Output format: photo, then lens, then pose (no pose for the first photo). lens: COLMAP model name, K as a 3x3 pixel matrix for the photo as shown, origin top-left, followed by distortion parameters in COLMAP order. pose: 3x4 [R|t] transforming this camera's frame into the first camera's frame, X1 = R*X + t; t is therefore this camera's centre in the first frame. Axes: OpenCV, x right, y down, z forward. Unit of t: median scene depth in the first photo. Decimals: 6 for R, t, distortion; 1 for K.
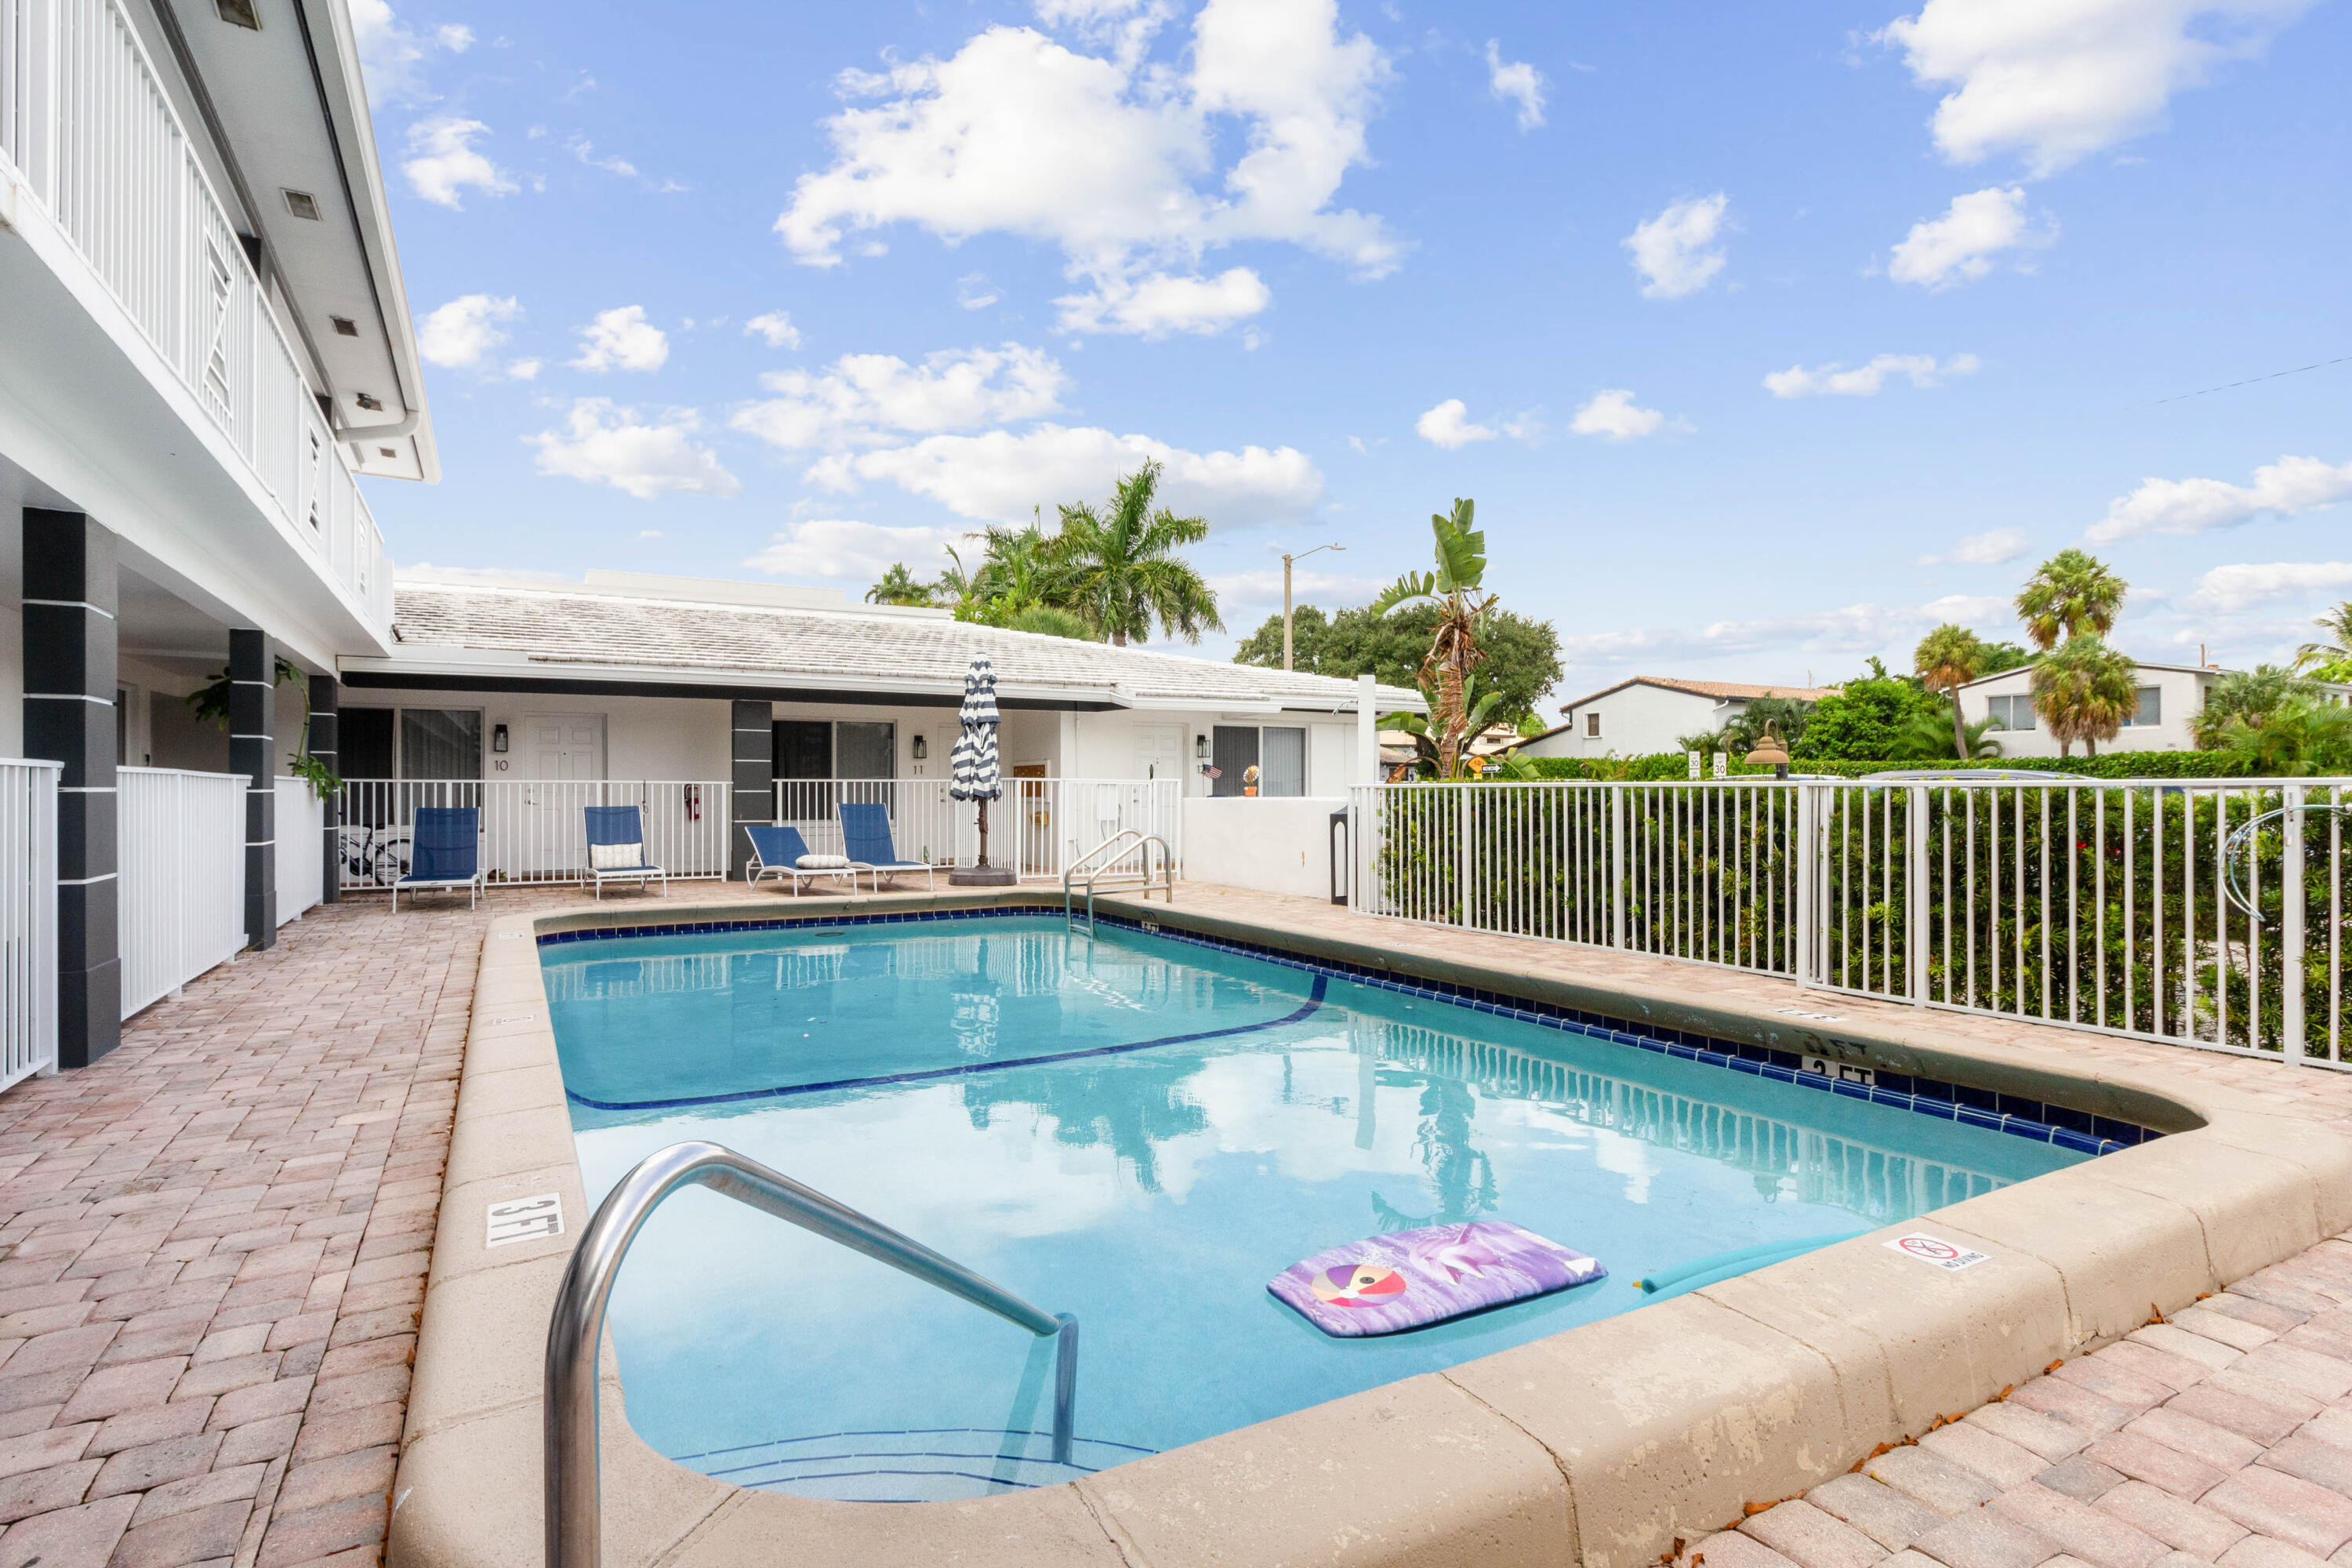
lens RADIAL K [[1175.9, 0, 1171.8], [0, 1175.9, 766.0], [0, 0, 1]] dist [0.000537, -0.001270]
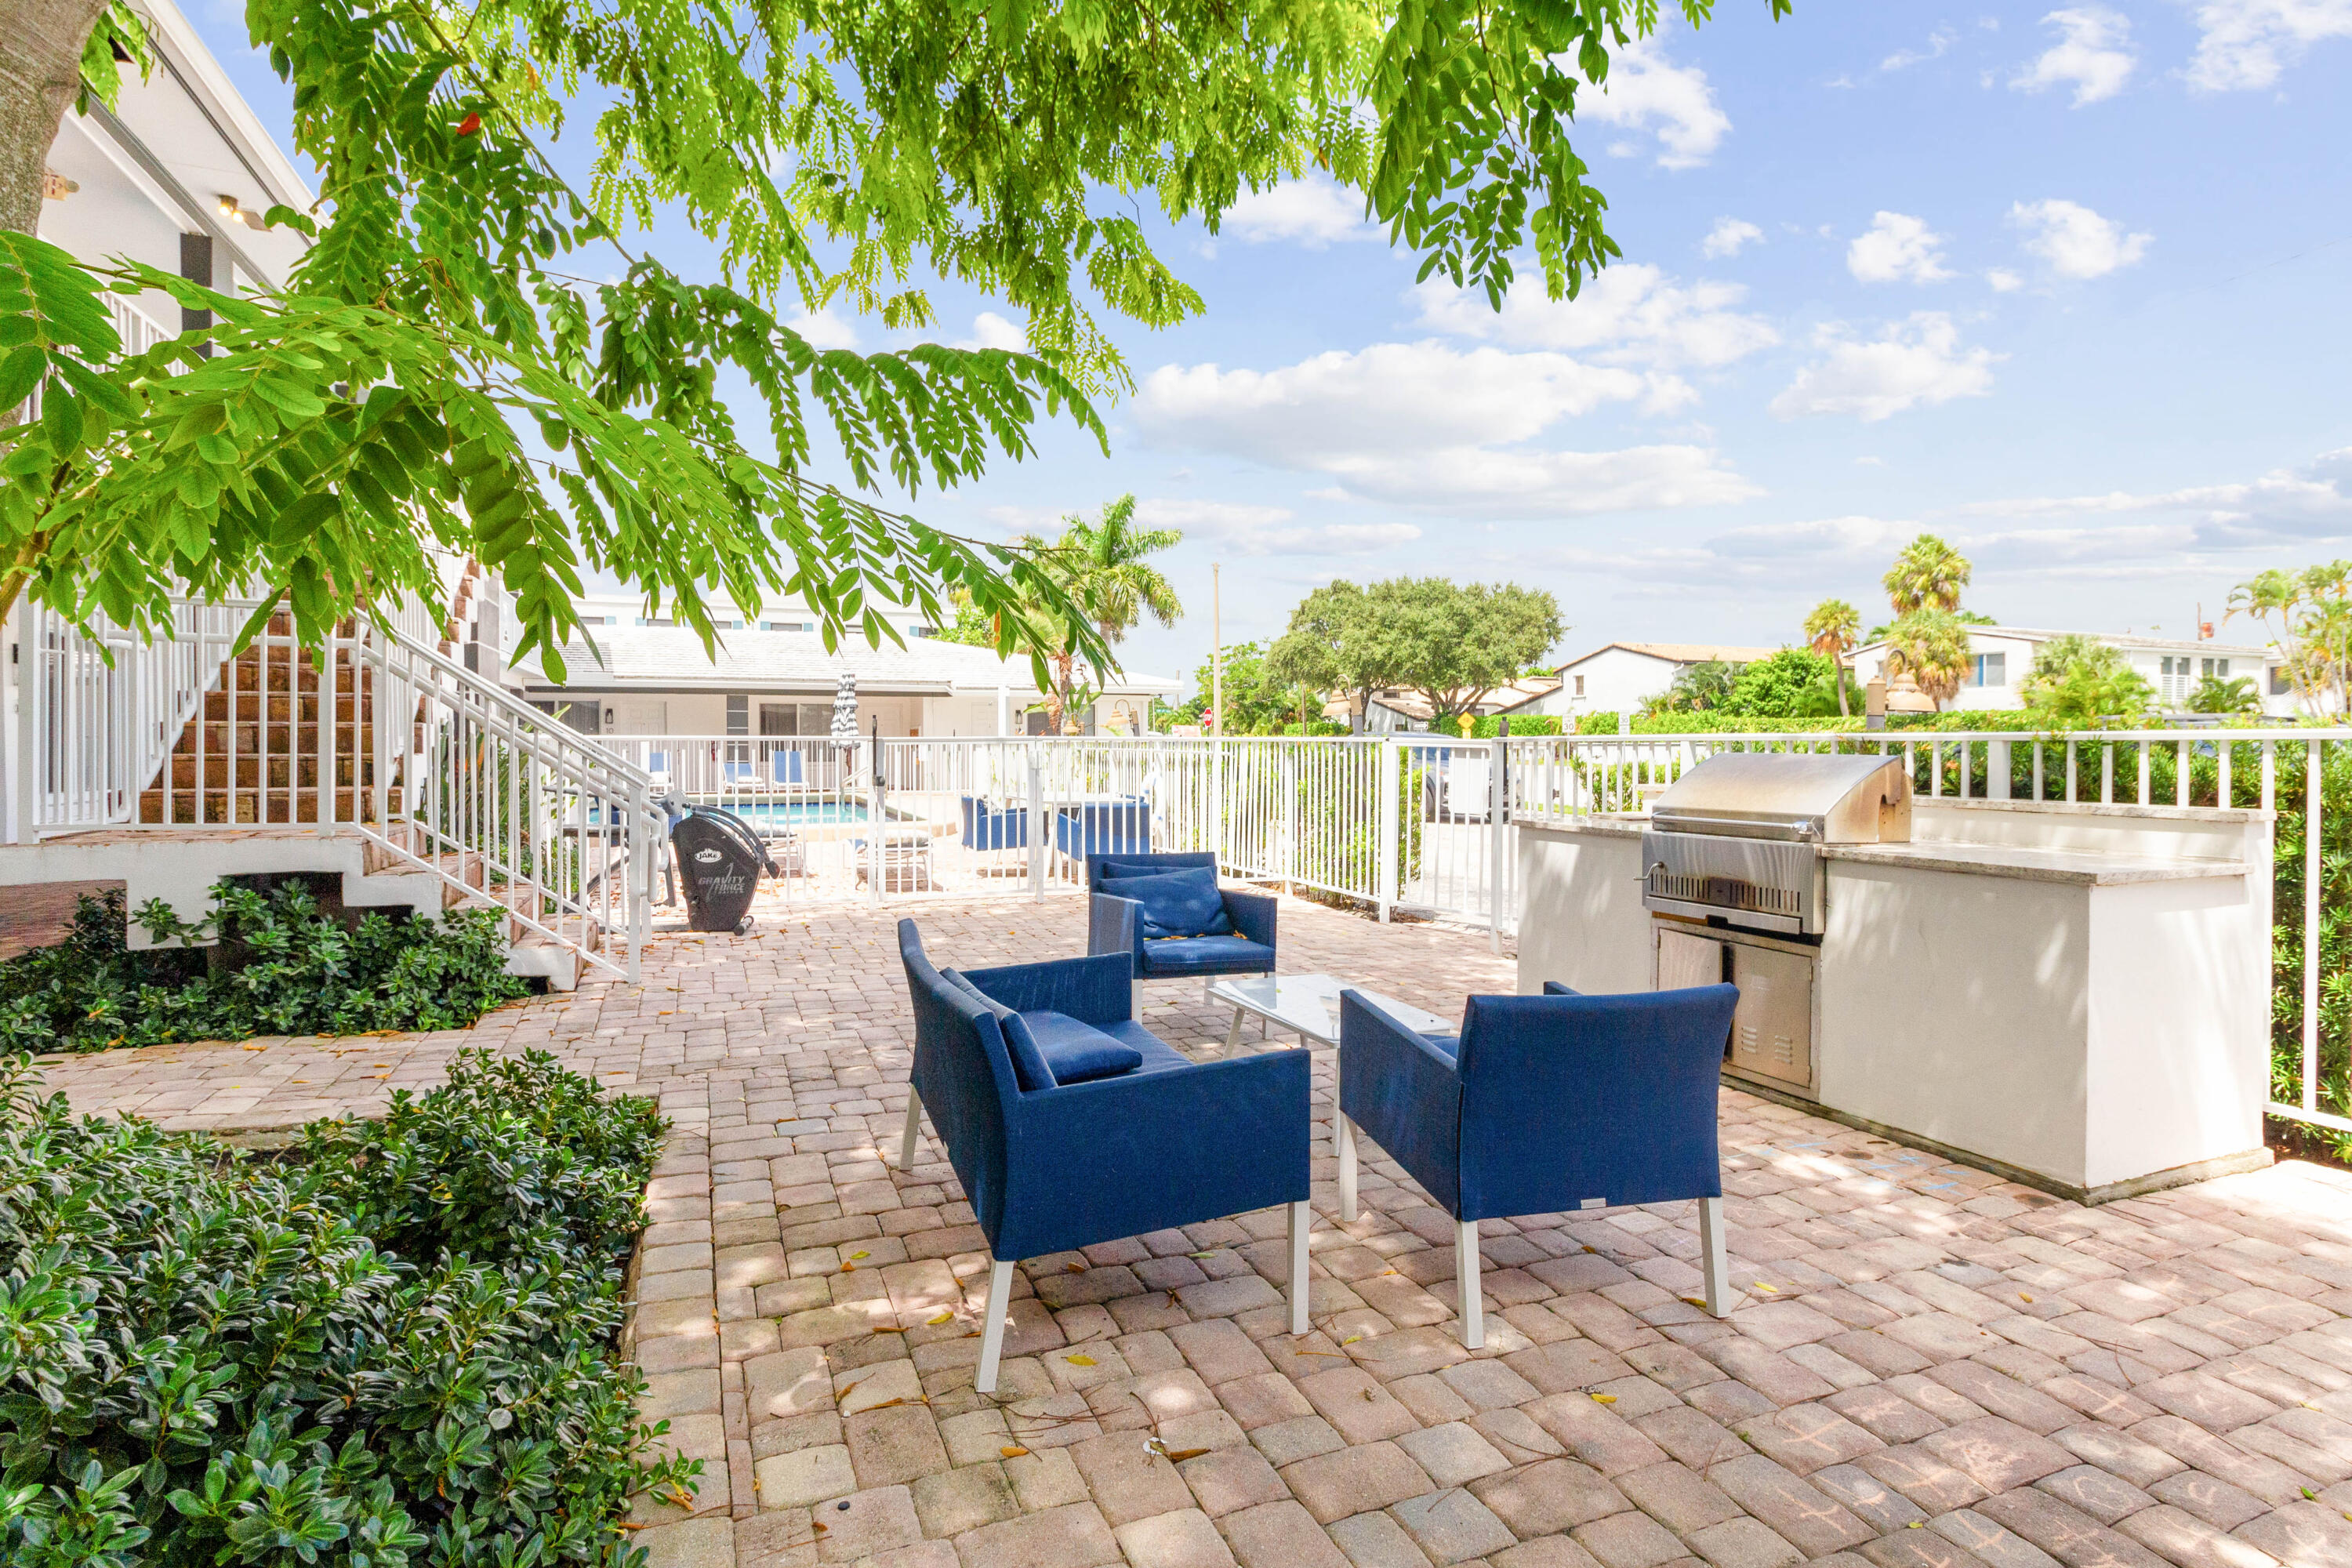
lens RADIAL K [[1173.6, 0, 1172.2], [0, 1173.6, 749.7], [0, 0, 1]] dist [-0.001295, -0.000555]
pose [[0.990275, 0.003534, -0.139078, 0.161886], [0.000217, 0.999637, 0.026946, -0.004441], [0.139123, -0.026714, 0.989915, -0.211747]]
